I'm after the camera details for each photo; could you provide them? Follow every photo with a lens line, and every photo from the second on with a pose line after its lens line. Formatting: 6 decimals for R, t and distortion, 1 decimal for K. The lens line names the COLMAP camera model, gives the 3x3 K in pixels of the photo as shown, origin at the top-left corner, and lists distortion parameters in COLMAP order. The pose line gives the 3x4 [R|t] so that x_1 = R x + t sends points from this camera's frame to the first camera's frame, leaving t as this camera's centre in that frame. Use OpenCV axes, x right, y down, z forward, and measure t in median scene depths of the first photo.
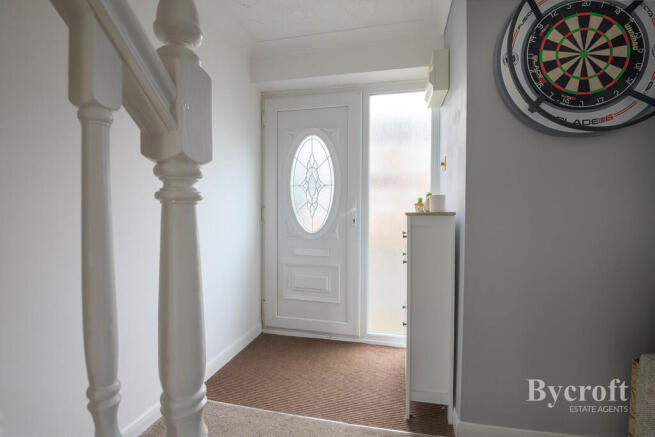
lens RADIAL K [[302.6, 0, 328.0], [0, 302.6, 217.0], [0, 0, 1]] dist [-0.034185, -0.000997]
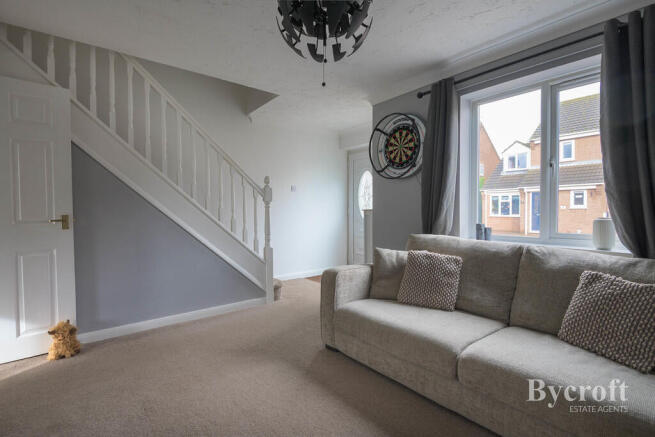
lens RADIAL K [[302.6, 0, 327.8], [0, 302.6, 217.8], [0, 0, 1]] dist [-0.034185, -0.000997]
pose [[0.791768, 0.005531, -0.610797, 1.995176], [-0.005101, 0.999984, 0.002443, 0.062928], [0.610801, 0.001181, 0.791783, -1.495509]]
